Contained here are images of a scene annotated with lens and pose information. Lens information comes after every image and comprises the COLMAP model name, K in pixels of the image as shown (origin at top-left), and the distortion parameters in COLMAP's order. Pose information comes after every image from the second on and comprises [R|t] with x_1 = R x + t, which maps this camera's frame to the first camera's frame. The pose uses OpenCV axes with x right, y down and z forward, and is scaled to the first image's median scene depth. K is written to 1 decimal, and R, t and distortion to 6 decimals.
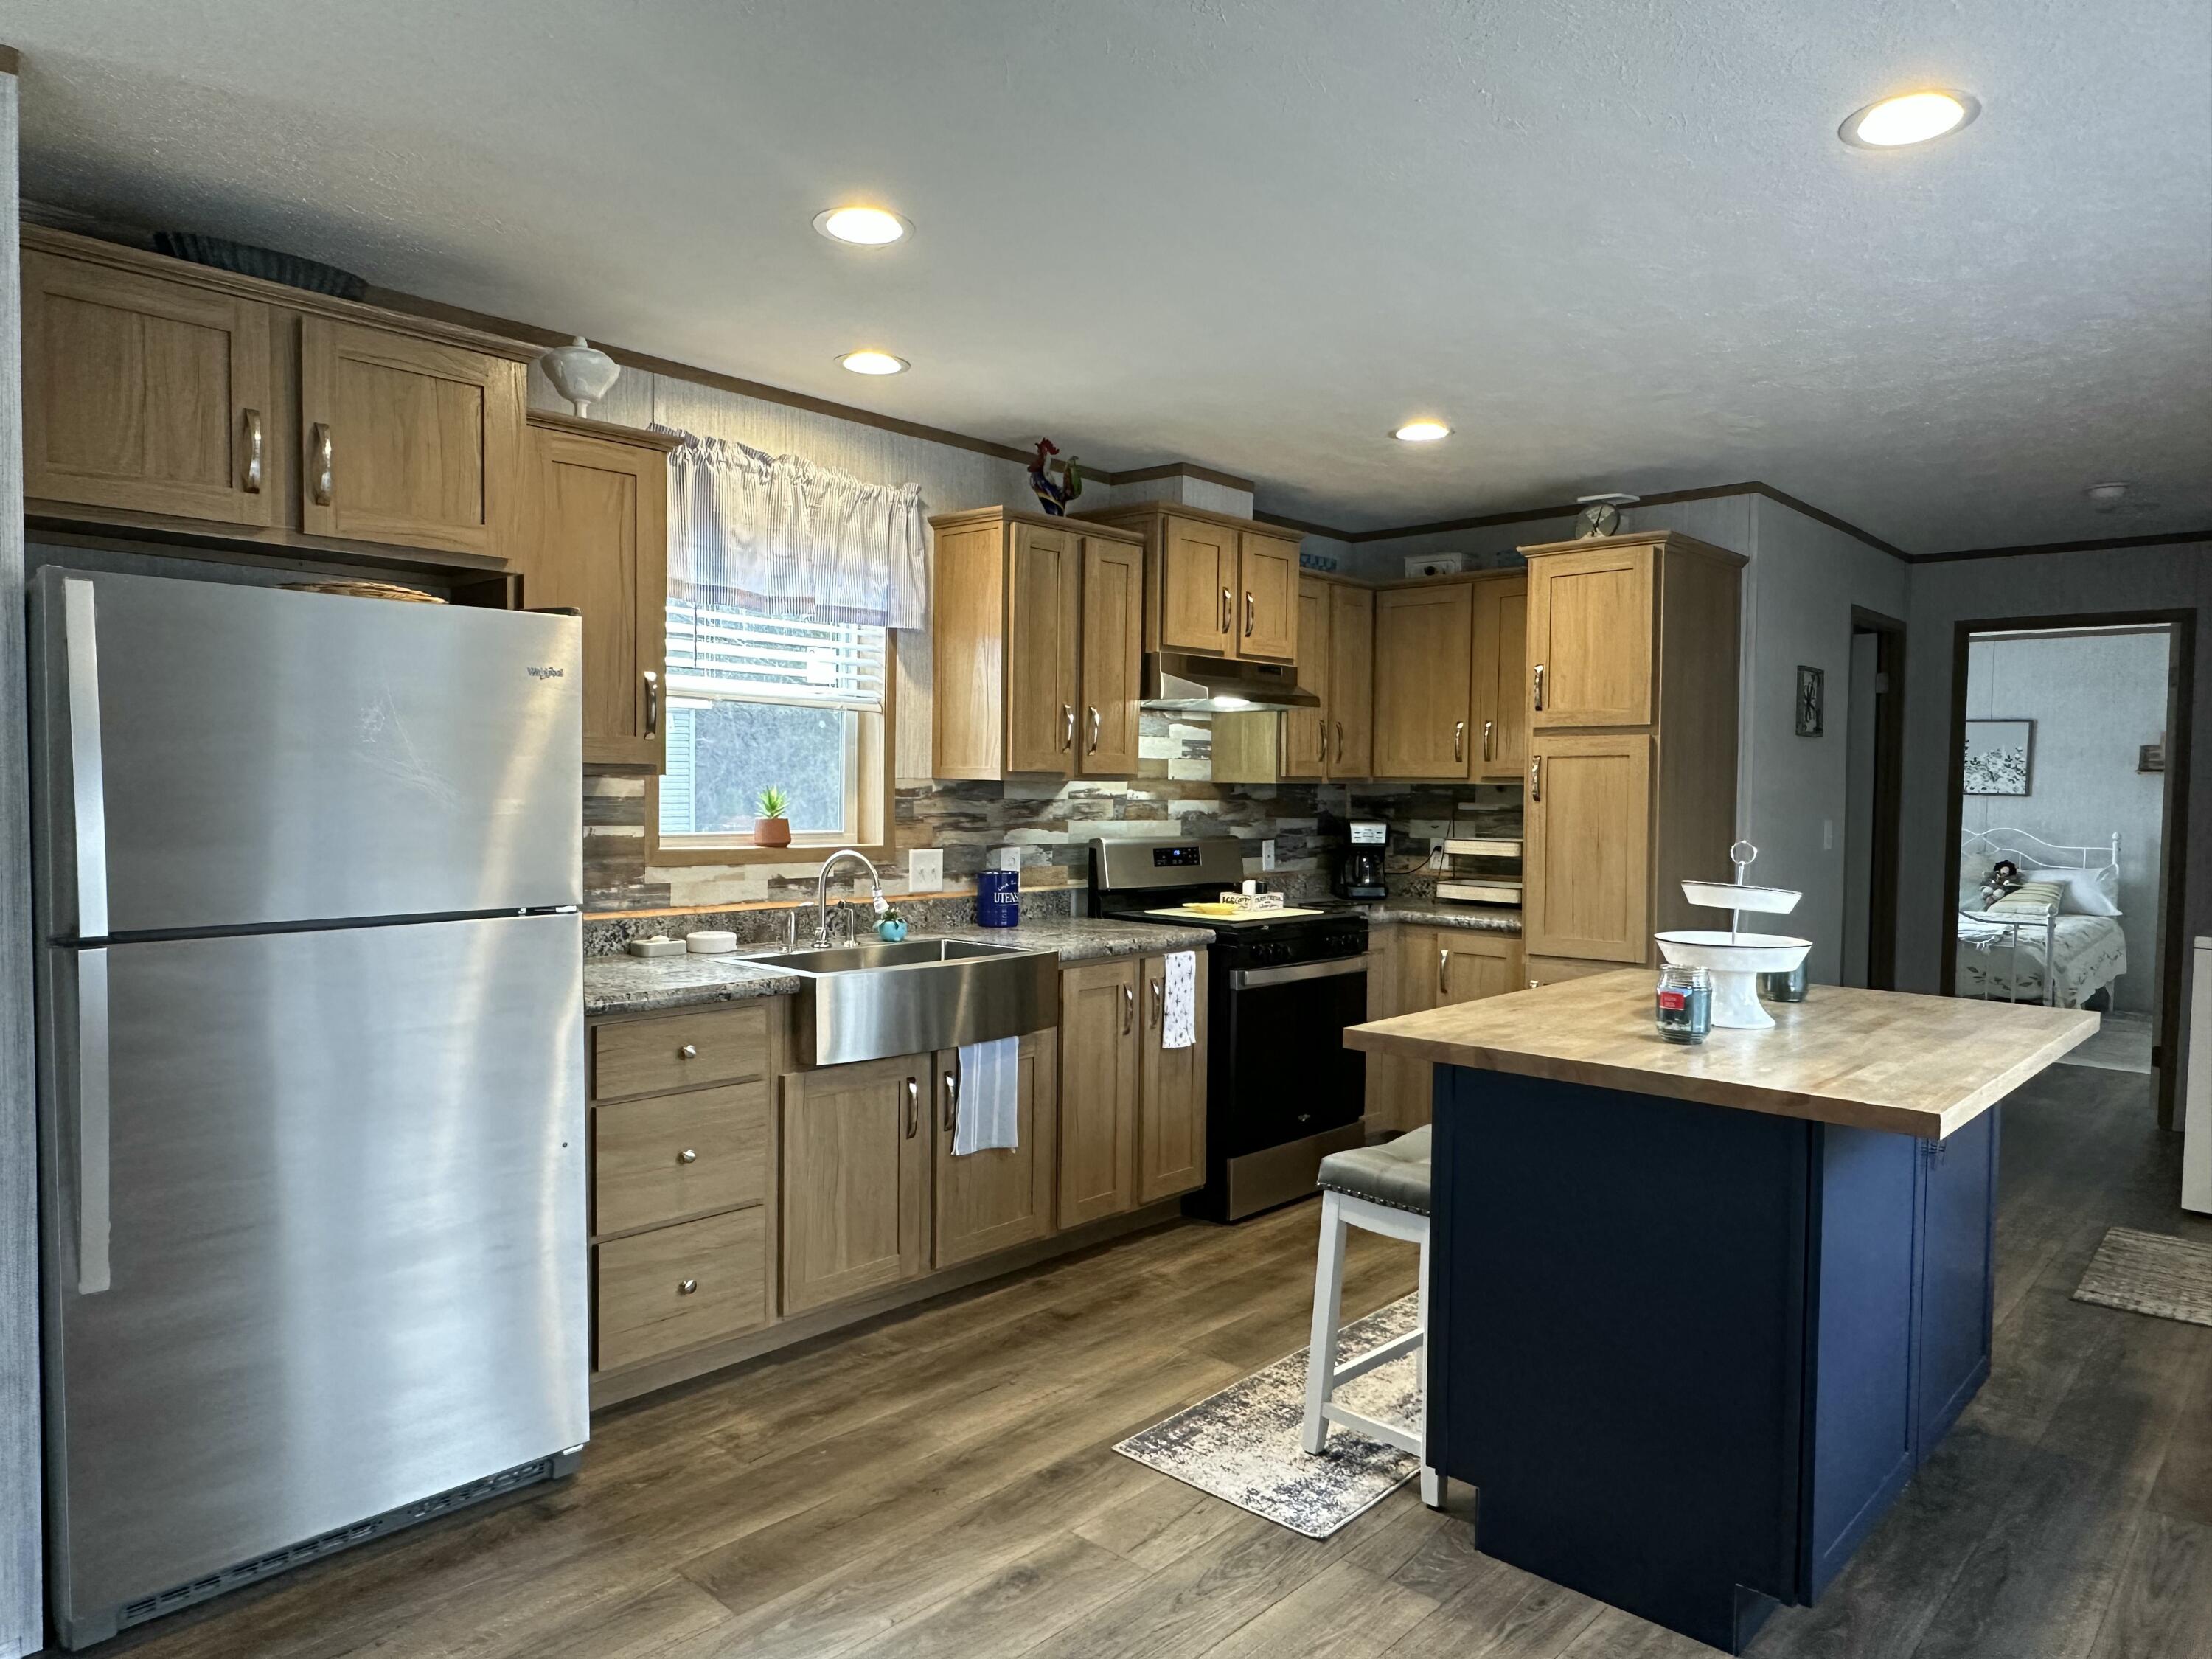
lens RADIAL K [[1442.8, 0, 1106.0], [0, 1442.8, 829.5], [0, 0, 1]] dist [-0.006237, 0.000651]
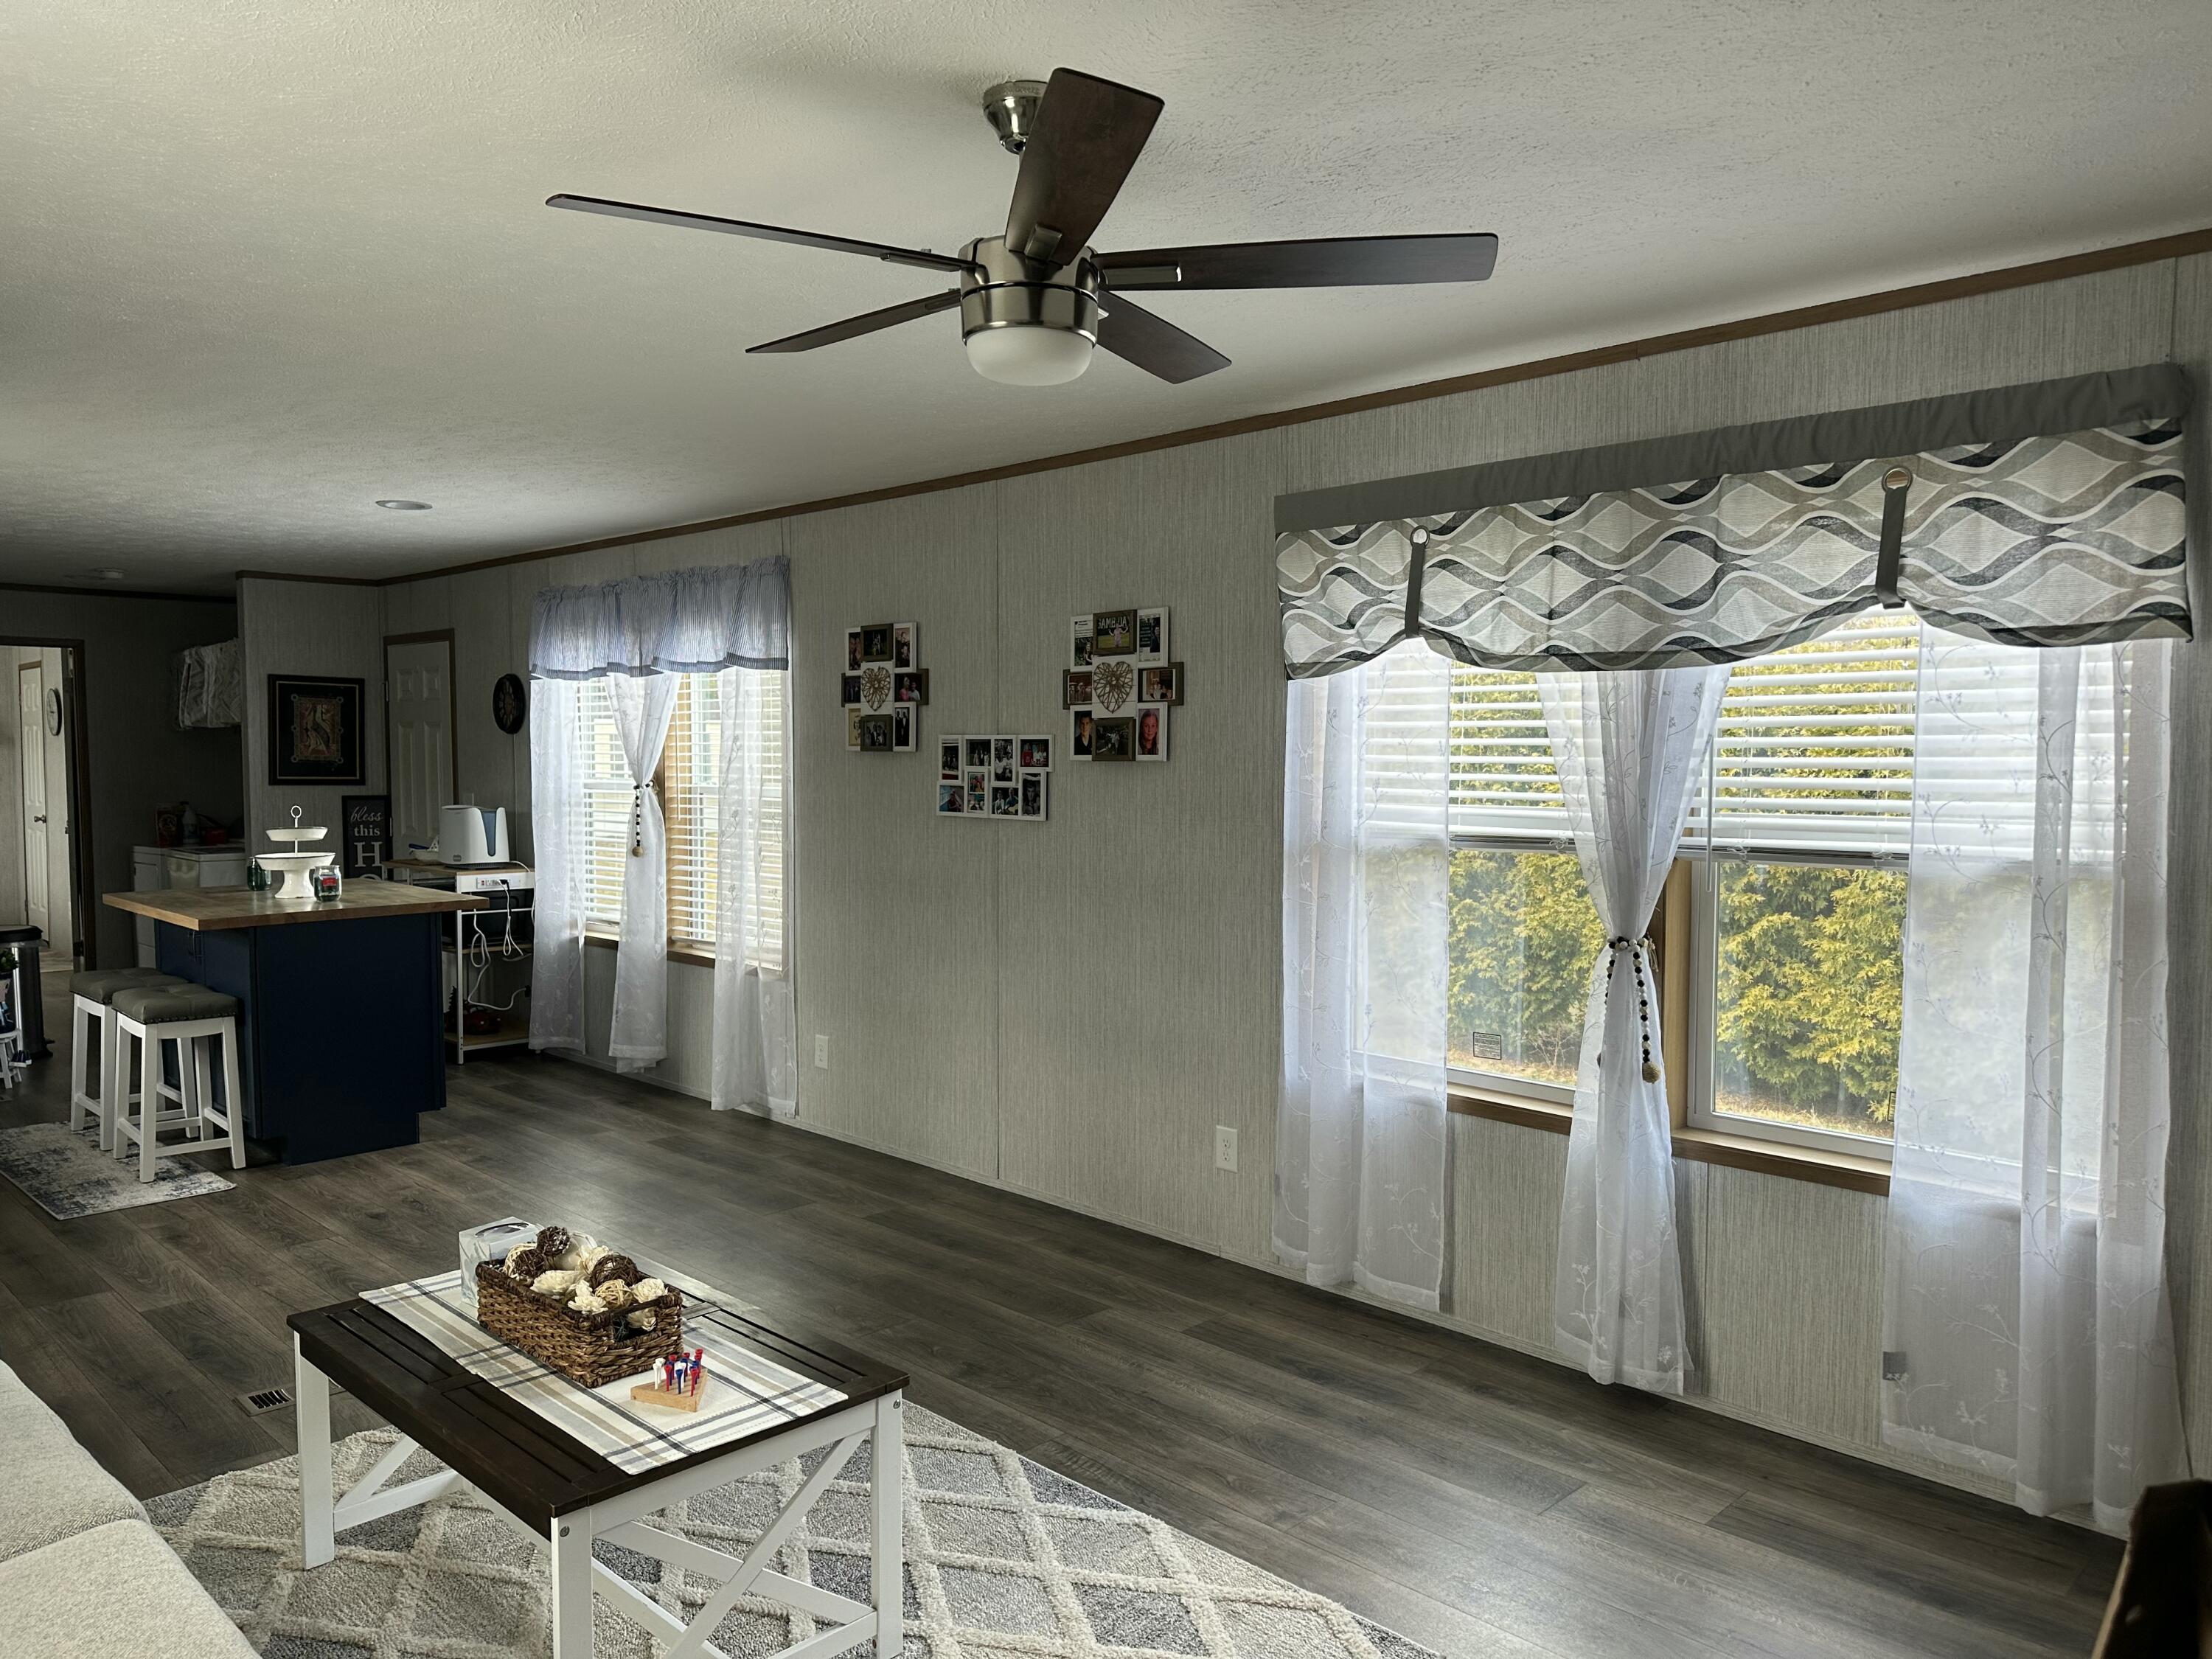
lens RADIAL K [[1552.5, 0, 1102.1], [0, 1552.5, 843.7], [0, 0, 1]] dist [0.003658, 0.059941]
pose [[0.026760, -0.075341, 0.996799, -1.086101], [0.032575, 0.996692, 0.074458, -0.040892], [-0.999111, 0.030478, 0.029126, -0.119649]]
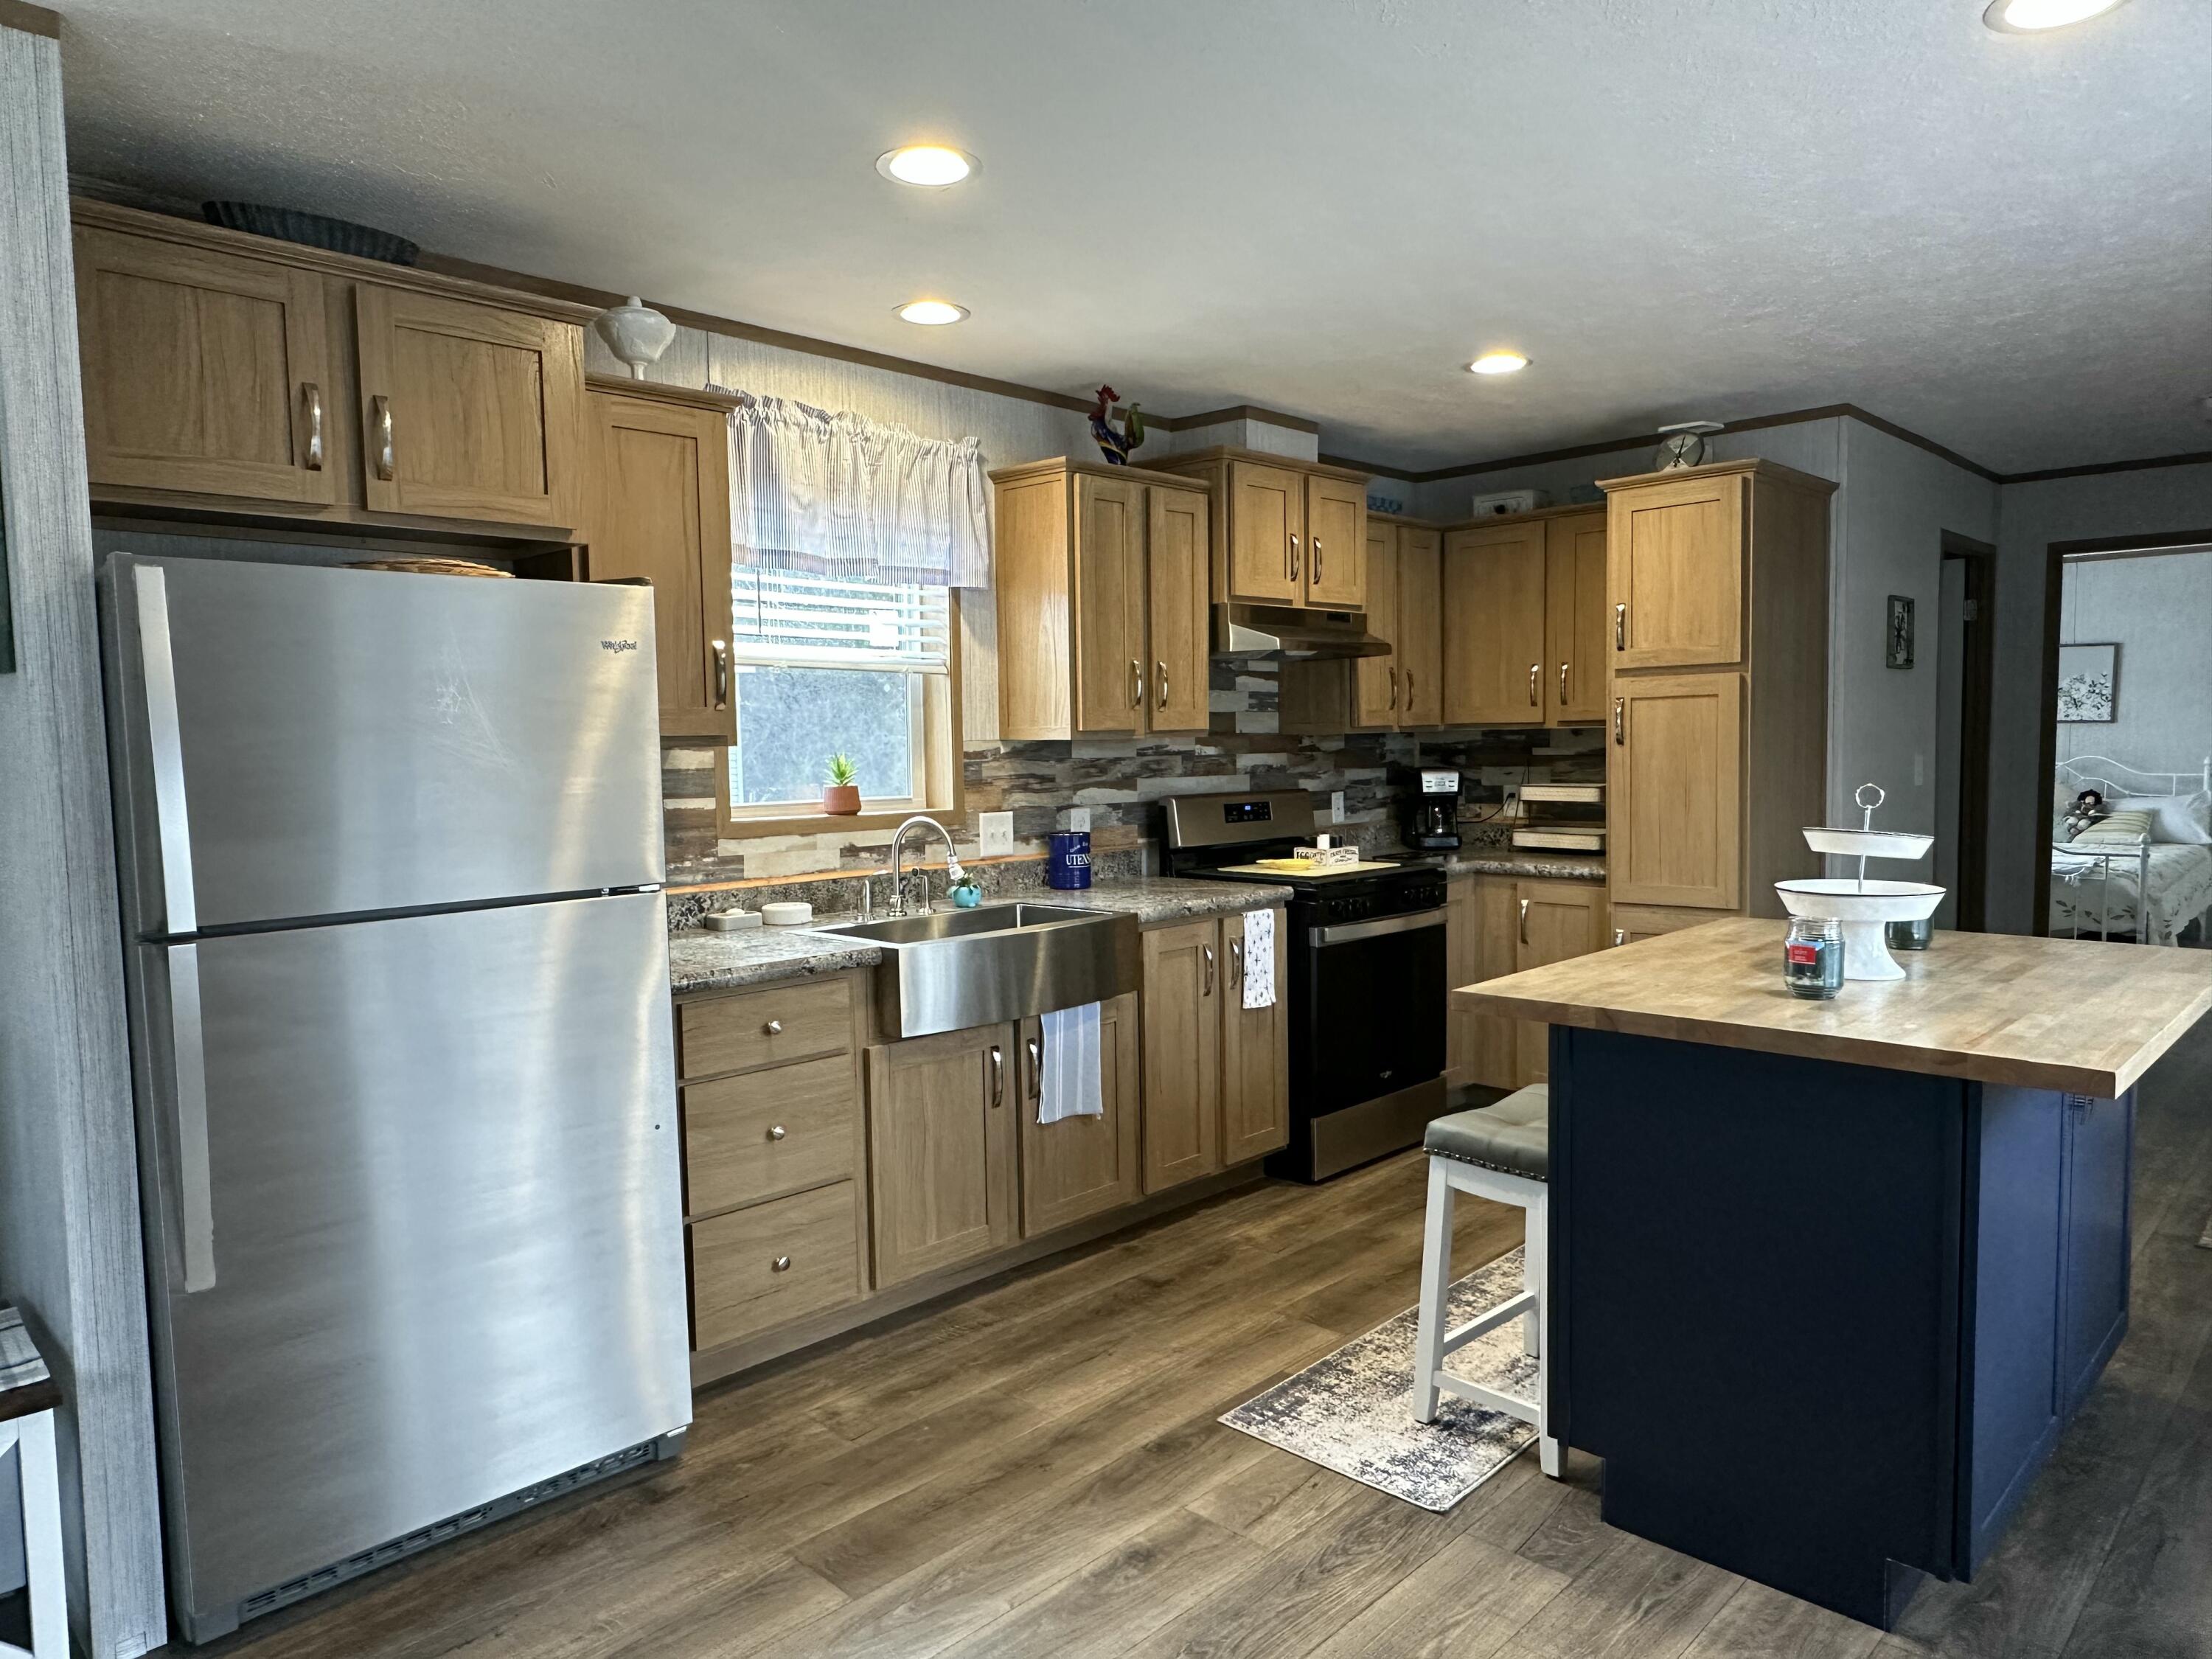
lens RADIAL K [[1443.4, 0, 1101.5], [0, 1443.4, 833.9], [0, 0, 1]] dist [-0.001841, -0.002873]
pose [[0.999125, -0.027128, -0.031832, -0.022562], [0.028261, 0.998963, 0.035689, -0.004779], [0.030831, -0.036557, 0.998856, 0.020605]]
